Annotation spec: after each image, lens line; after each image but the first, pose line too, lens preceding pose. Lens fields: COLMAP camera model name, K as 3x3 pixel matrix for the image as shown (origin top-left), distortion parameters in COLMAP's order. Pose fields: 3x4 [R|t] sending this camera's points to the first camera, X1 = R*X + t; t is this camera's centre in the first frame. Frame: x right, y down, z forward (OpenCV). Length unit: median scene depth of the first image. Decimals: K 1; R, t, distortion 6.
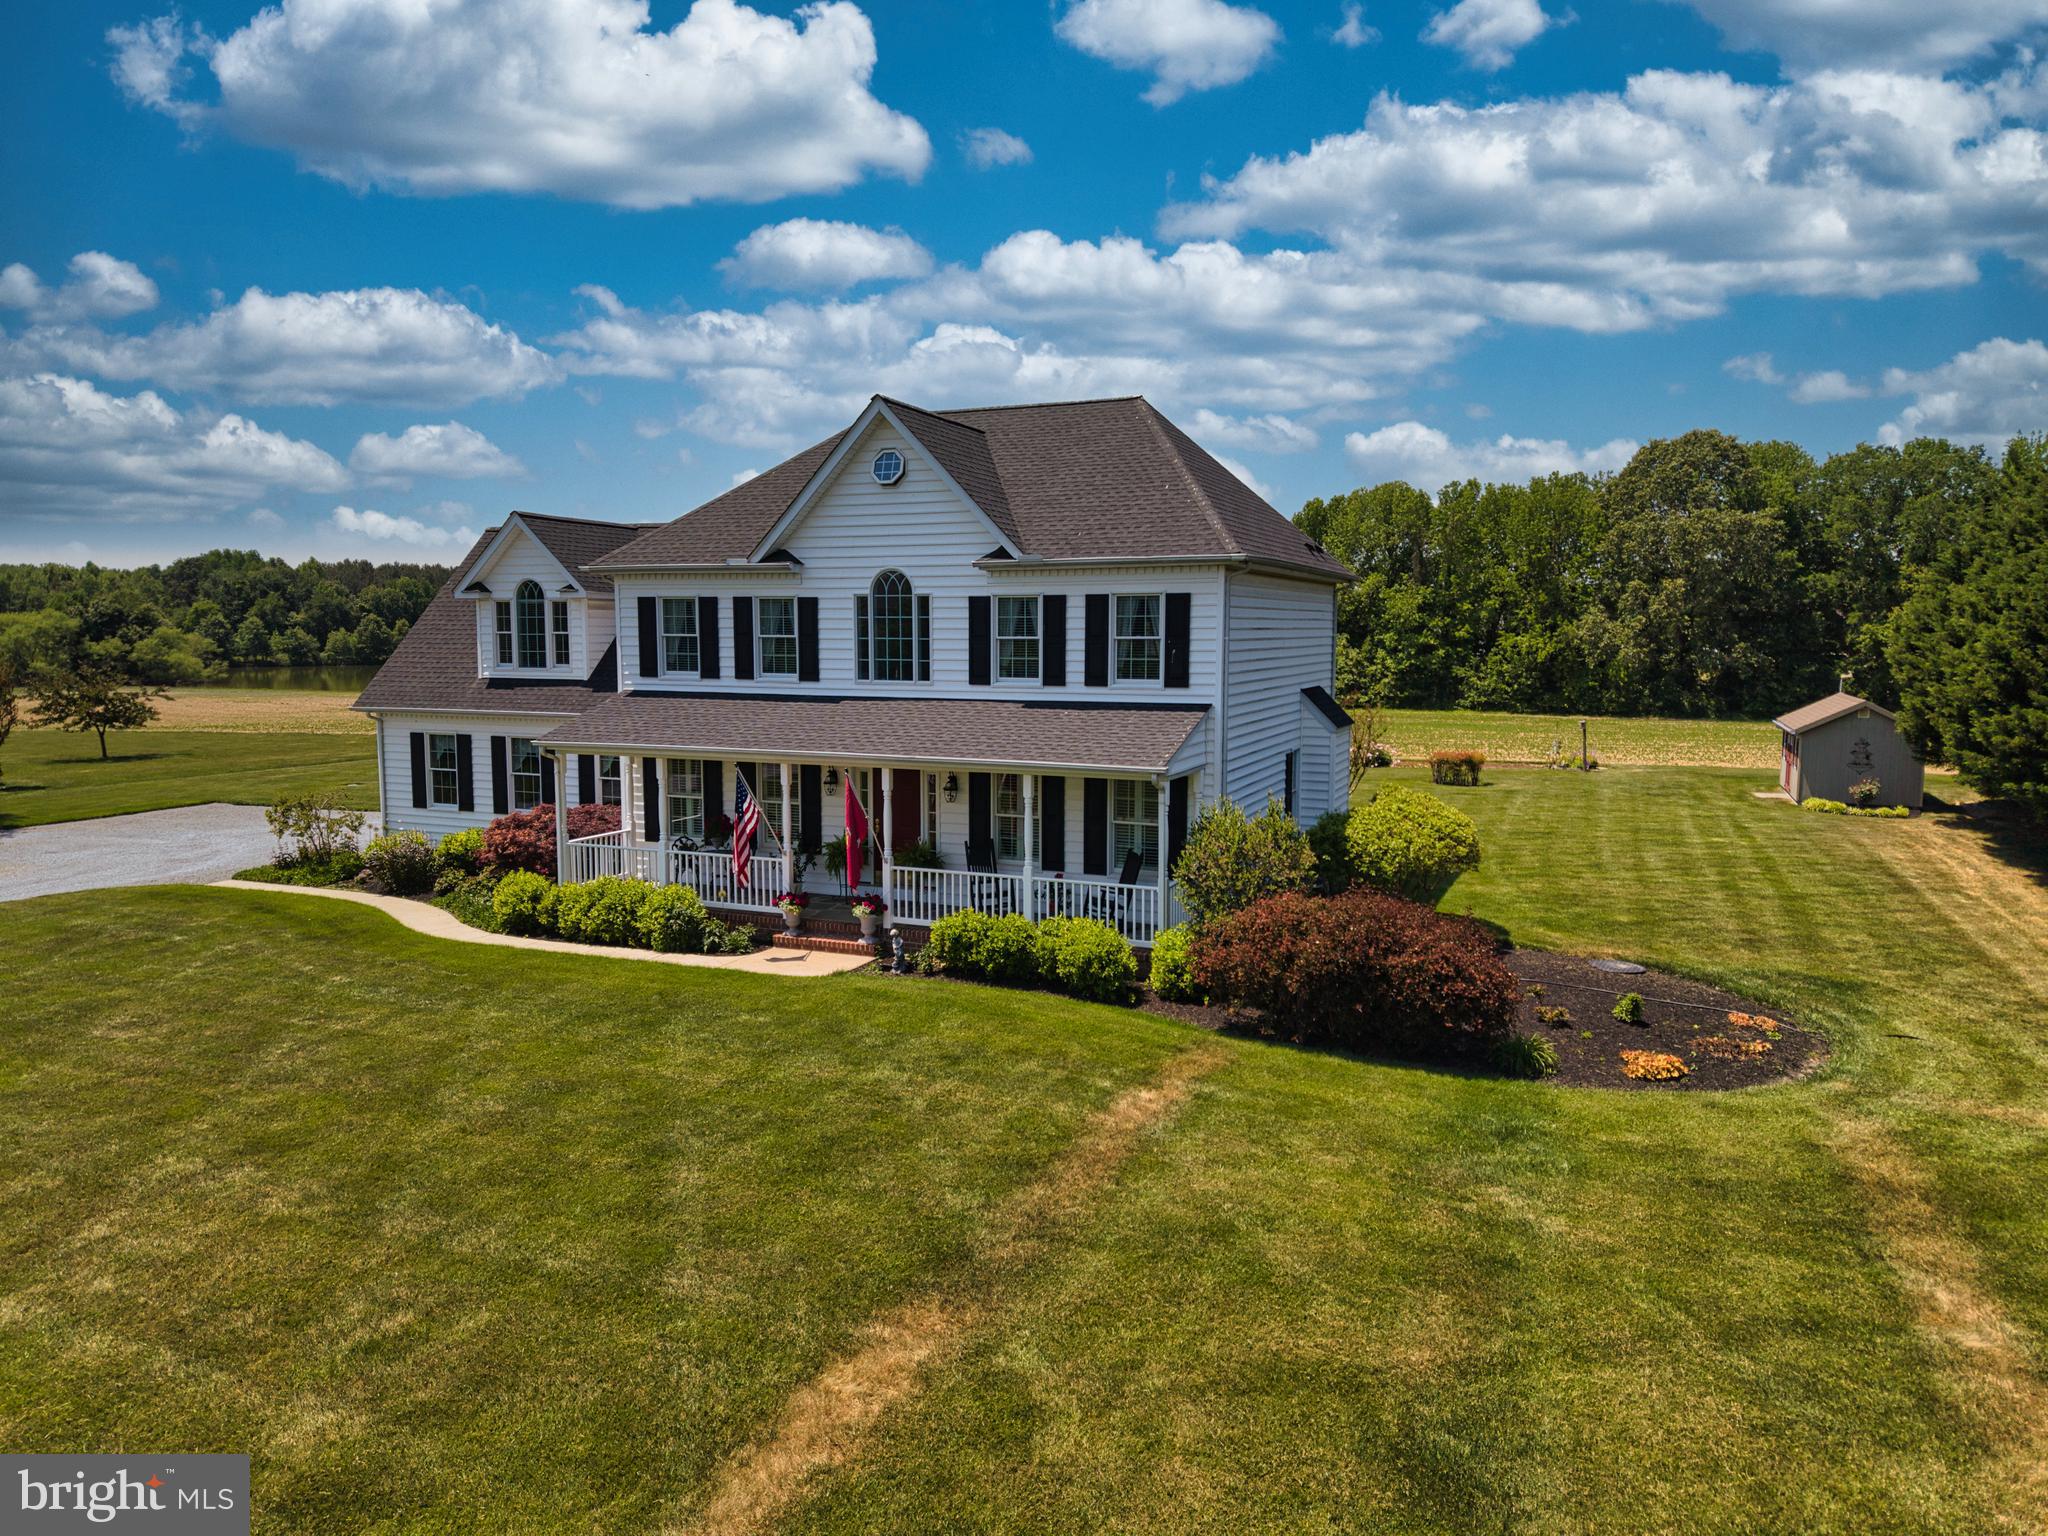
lens RADIAL K [[1371.3, 0, 1027.9], [0, 1371.3, 763.4], [0, 0, 1]] dist [0.021789, -0.017666]
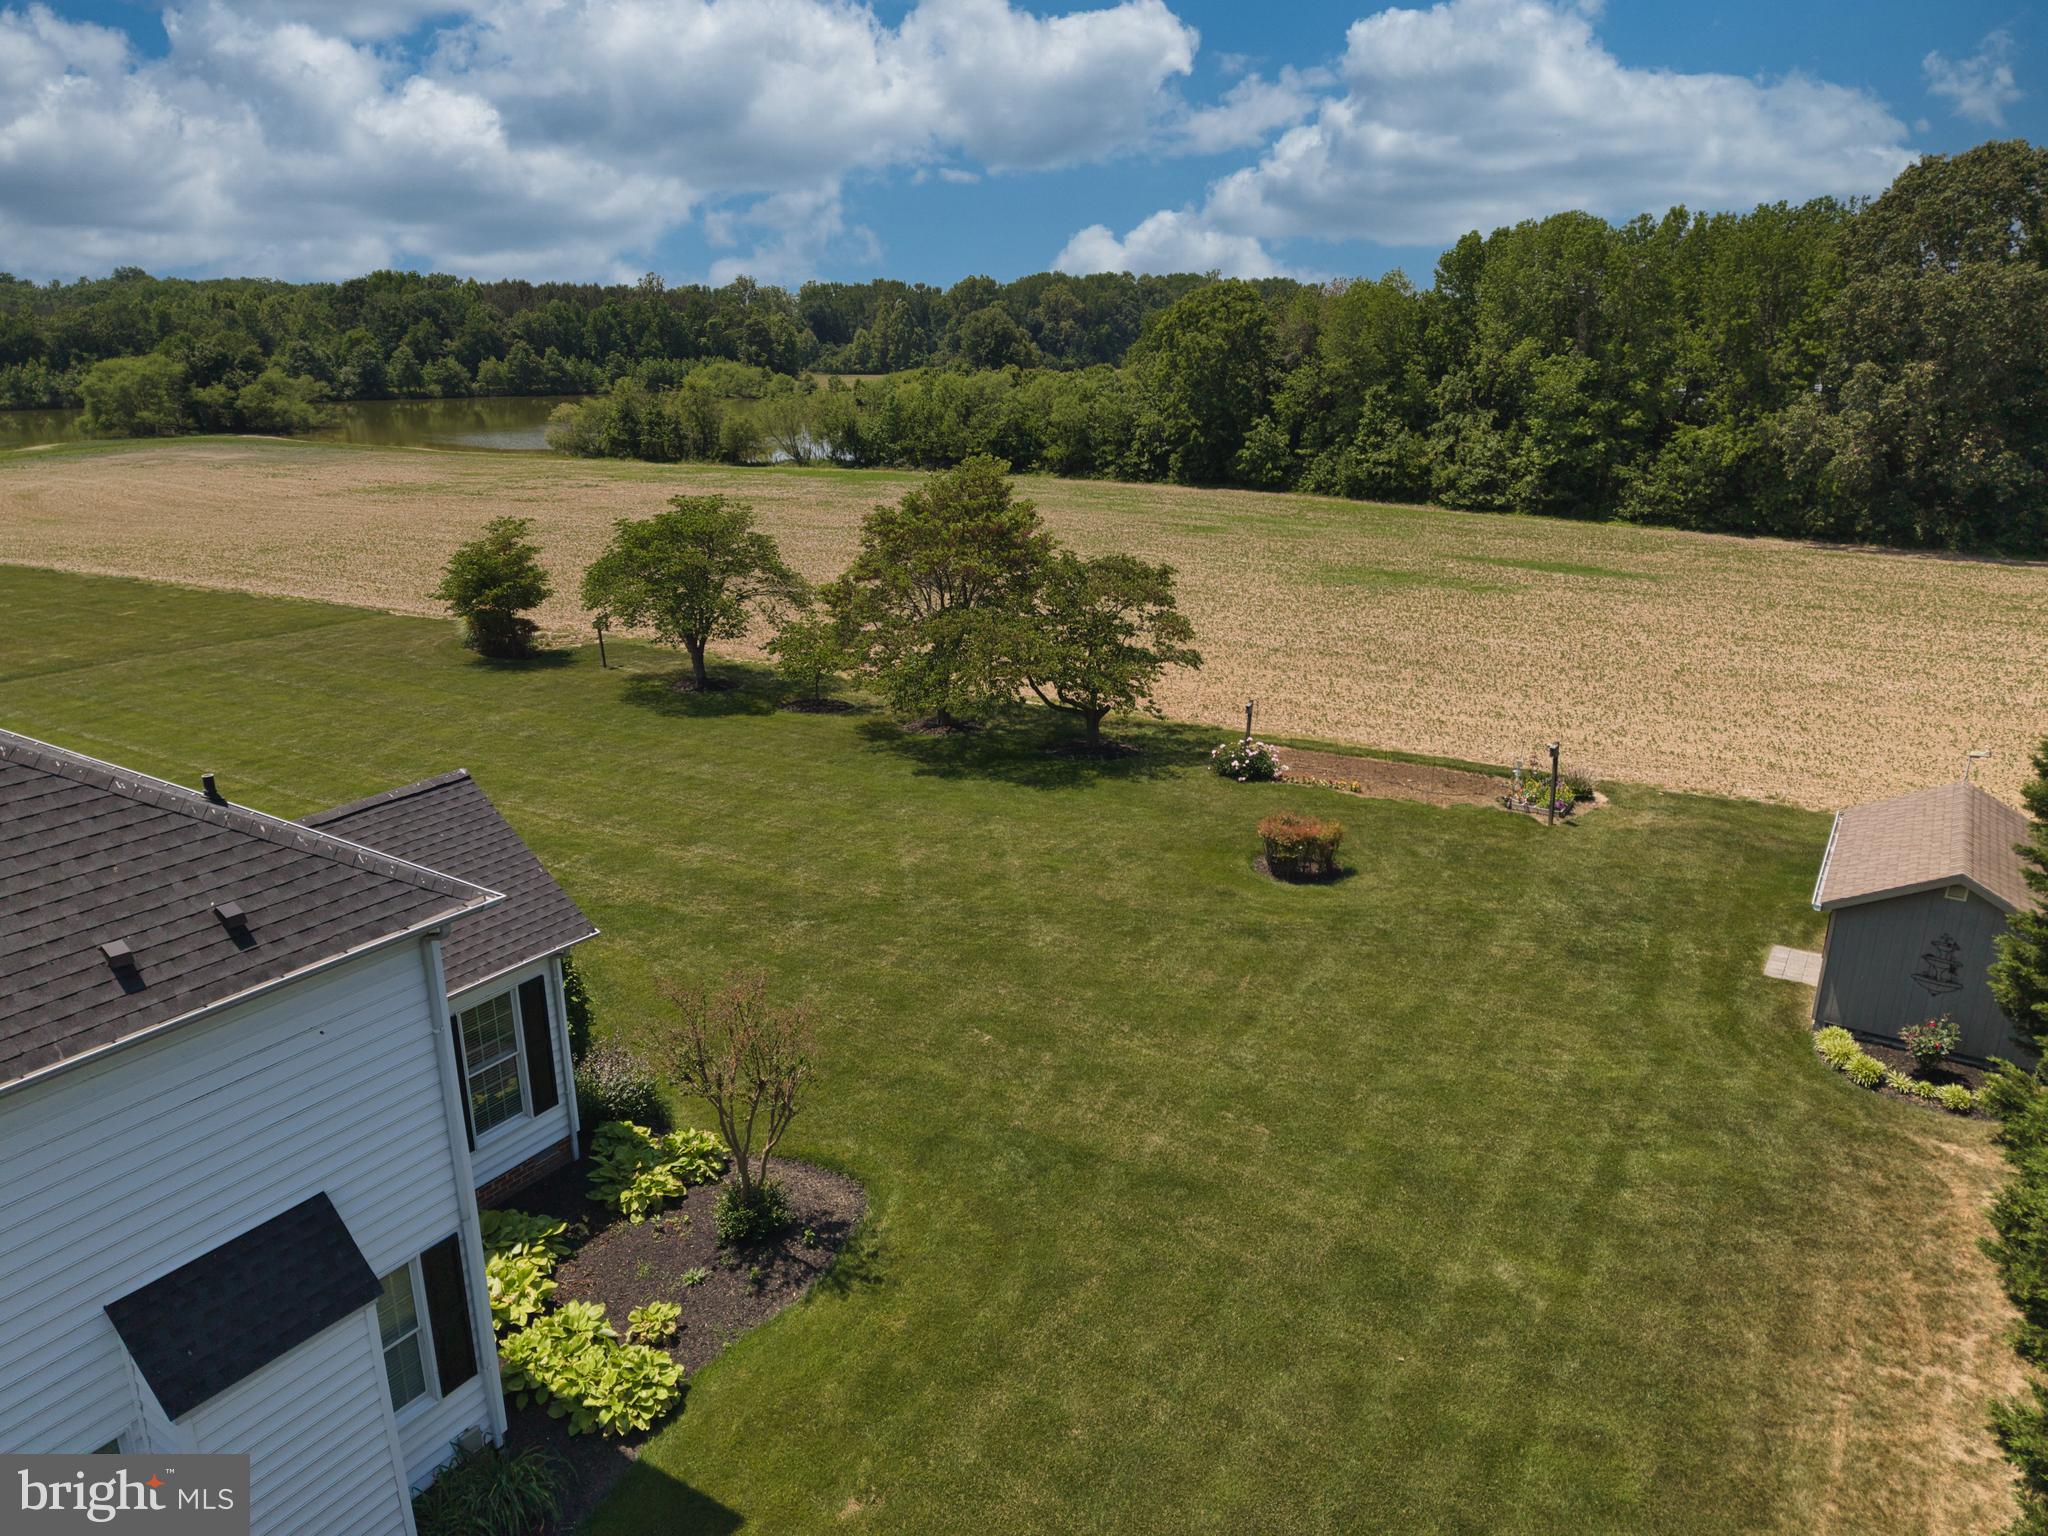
lens RADIAL K [[1371.3, 0, 1022.9], [0, 1371.3, 769.2], [0, 0, 1]] dist [0.021789, -0.017666]
pose [[0.985898, 0.050441, -0.159564, 0.480814], [-0.015642, 0.977095, 0.212228, -0.273150], [0.166615, -0.206740, 0.964105, 0.628975]]
